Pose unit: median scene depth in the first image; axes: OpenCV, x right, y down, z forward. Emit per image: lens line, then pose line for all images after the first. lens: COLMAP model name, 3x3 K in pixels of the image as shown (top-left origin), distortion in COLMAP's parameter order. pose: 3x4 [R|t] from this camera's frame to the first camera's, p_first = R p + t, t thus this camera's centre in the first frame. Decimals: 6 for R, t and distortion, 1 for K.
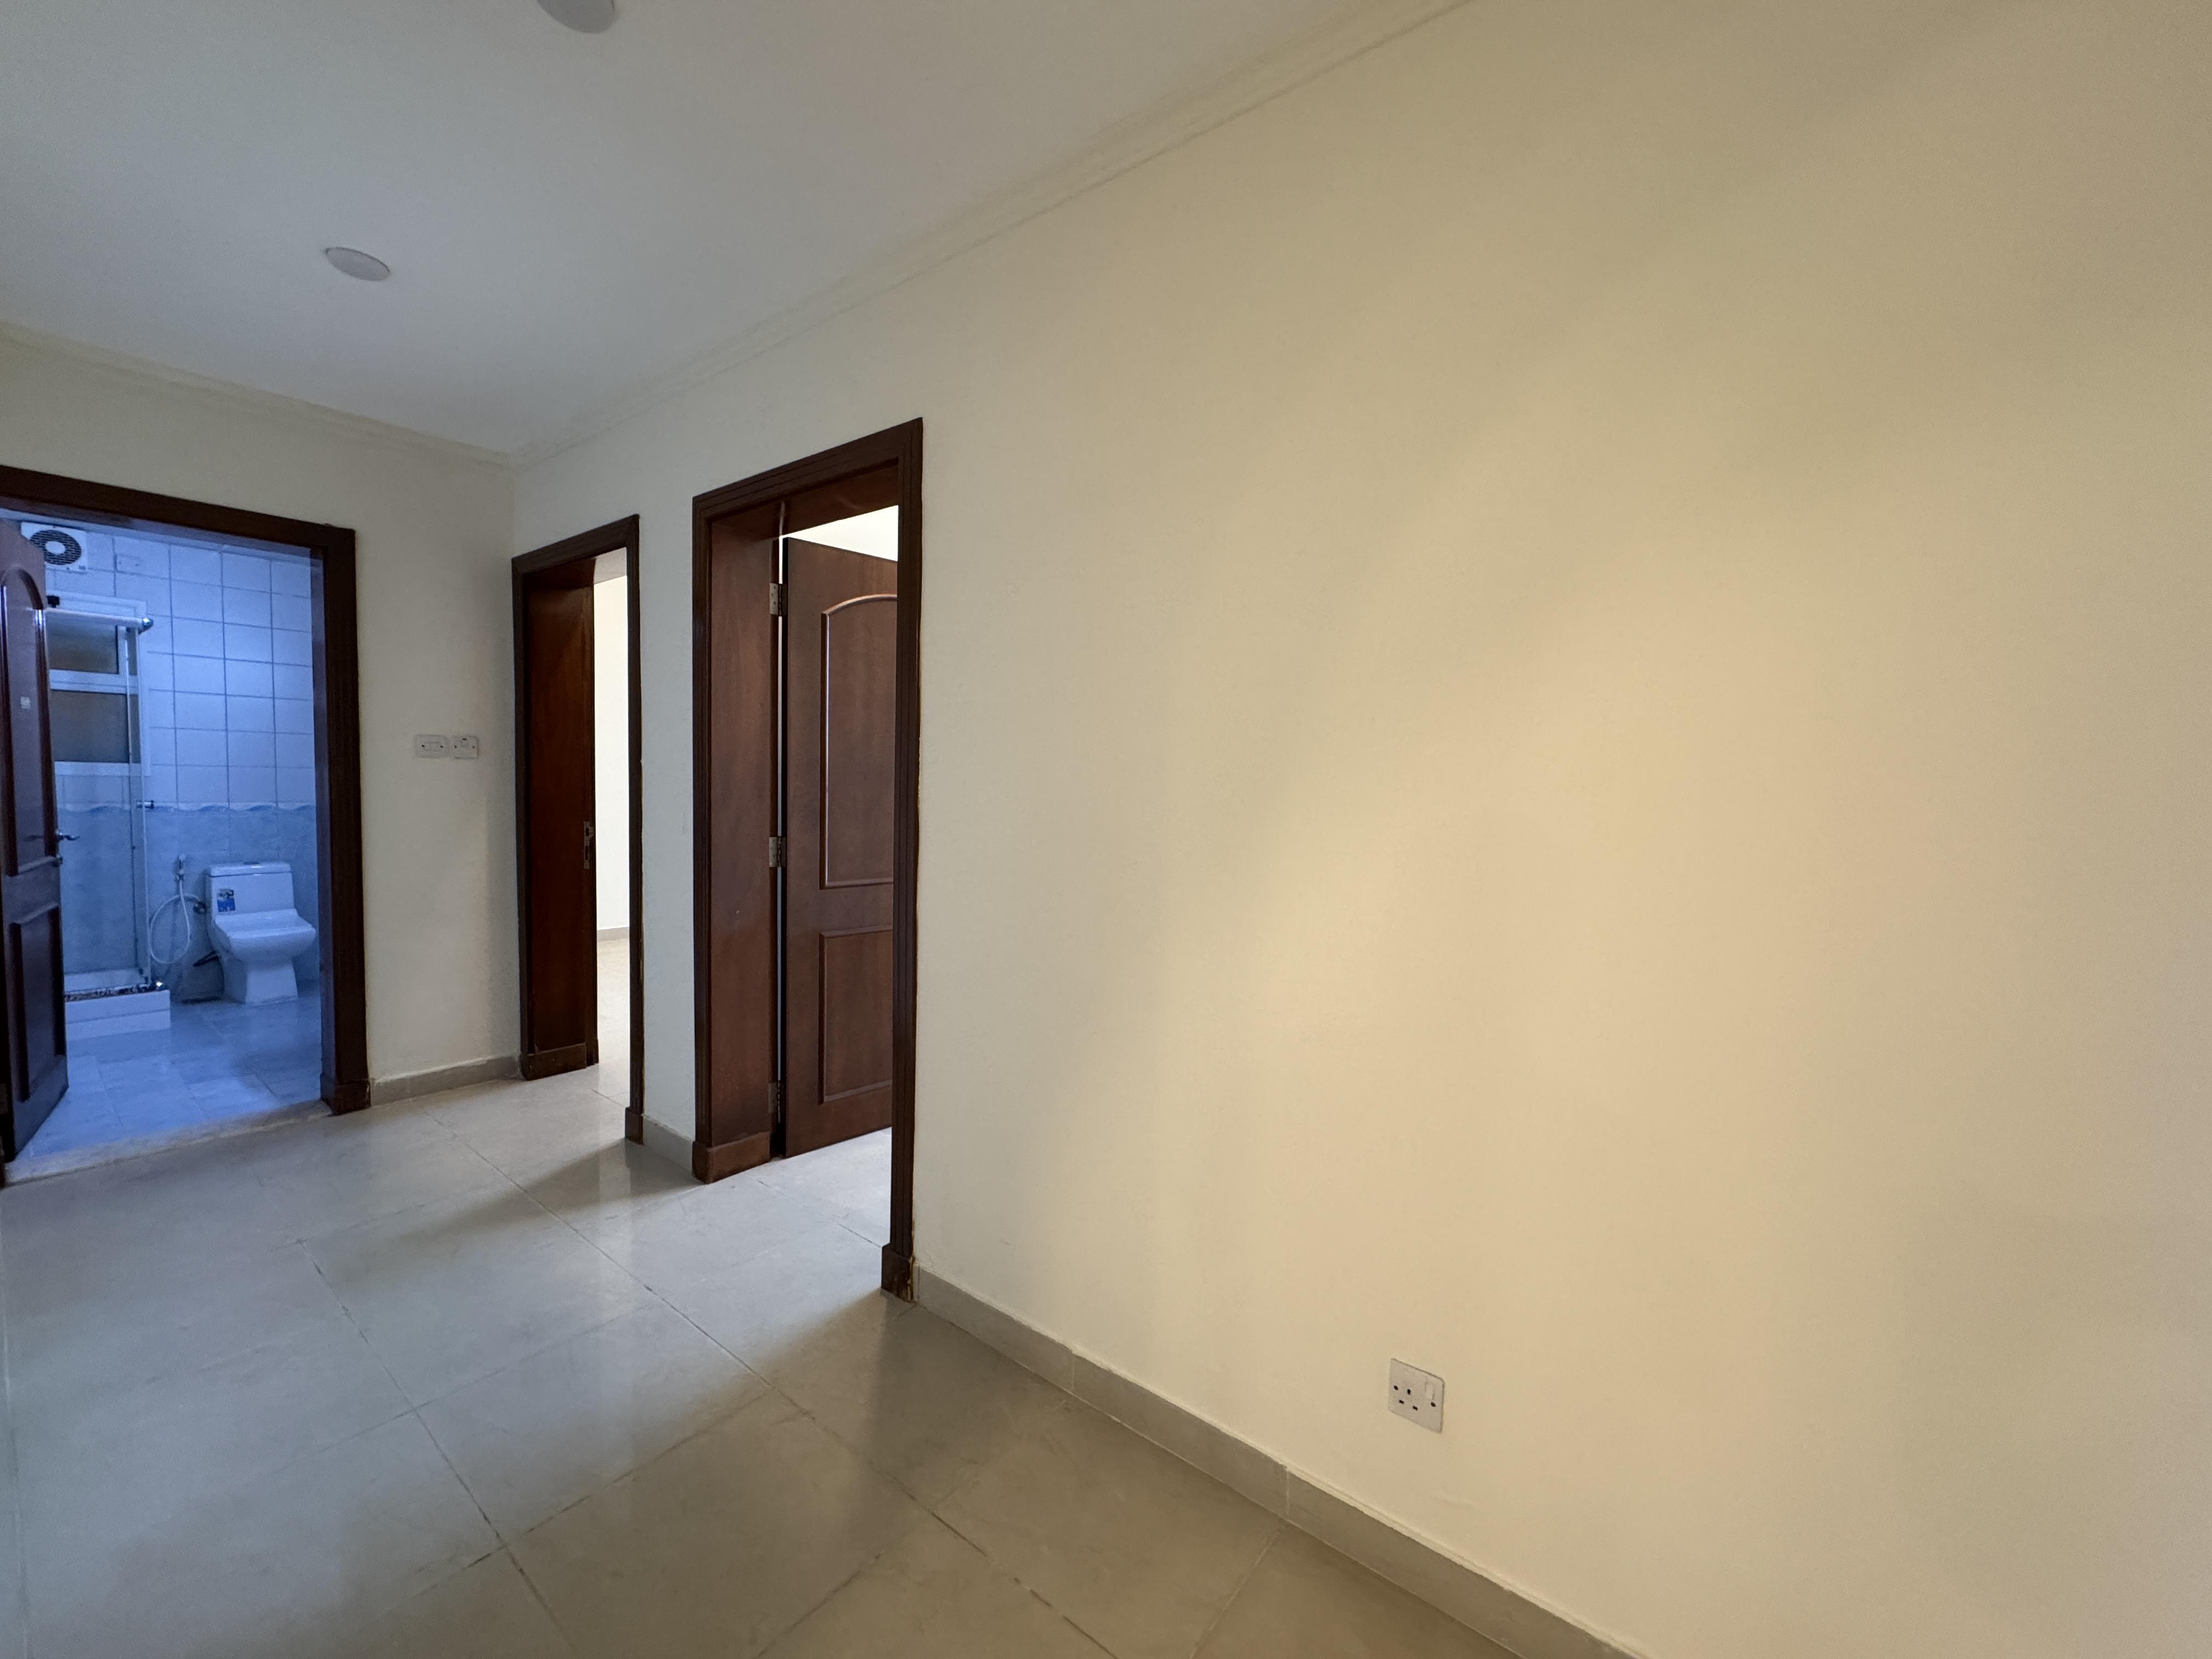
lens RADIAL K [[872.4, 0, 1106.0], [0, 872.4, 829.5], [0, 0, 1]] dist [-0.000285, -0.000296]
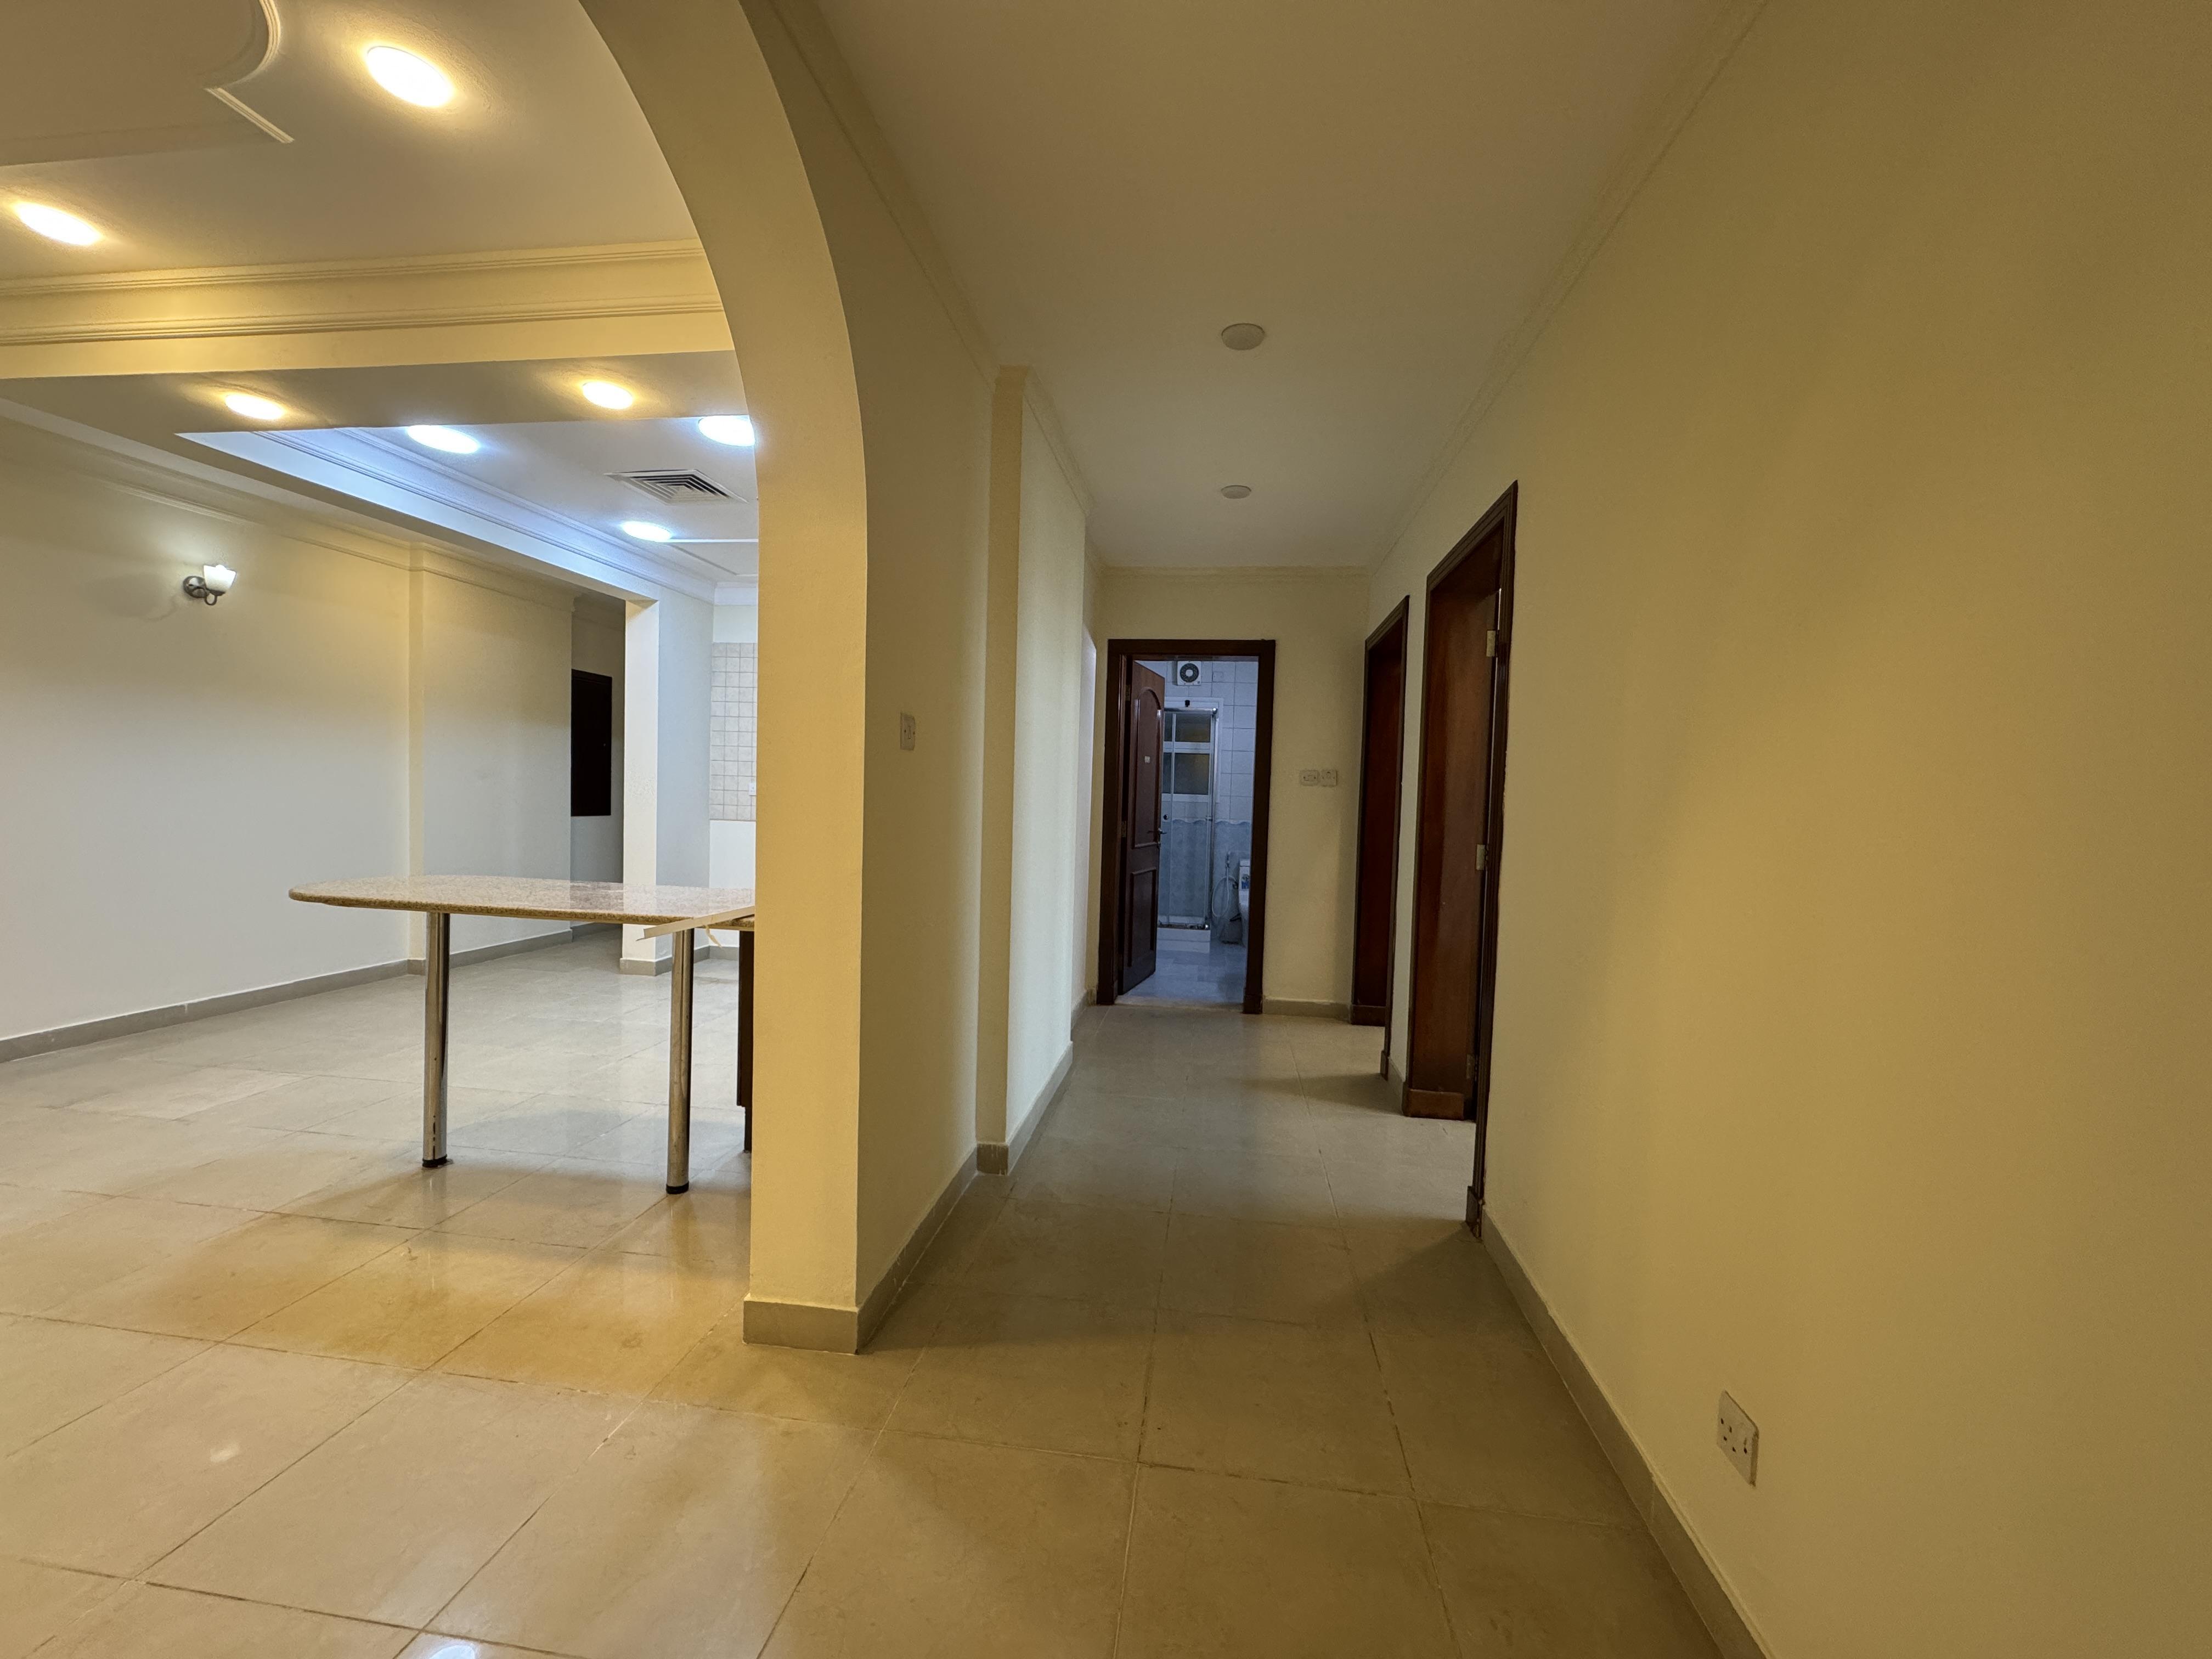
lens RADIAL K [[872.4, 0, 1106.0], [0, 872.4, 829.5], [0, 0, 1]] dist [-0.000285, -0.000296]
pose [[0.504962, 0.024431, -0.862796, 0.326848], [-0.064970, 0.997839, -0.009769, 0.028401], [0.860693, 0.060988, 0.505459, -0.026419]]
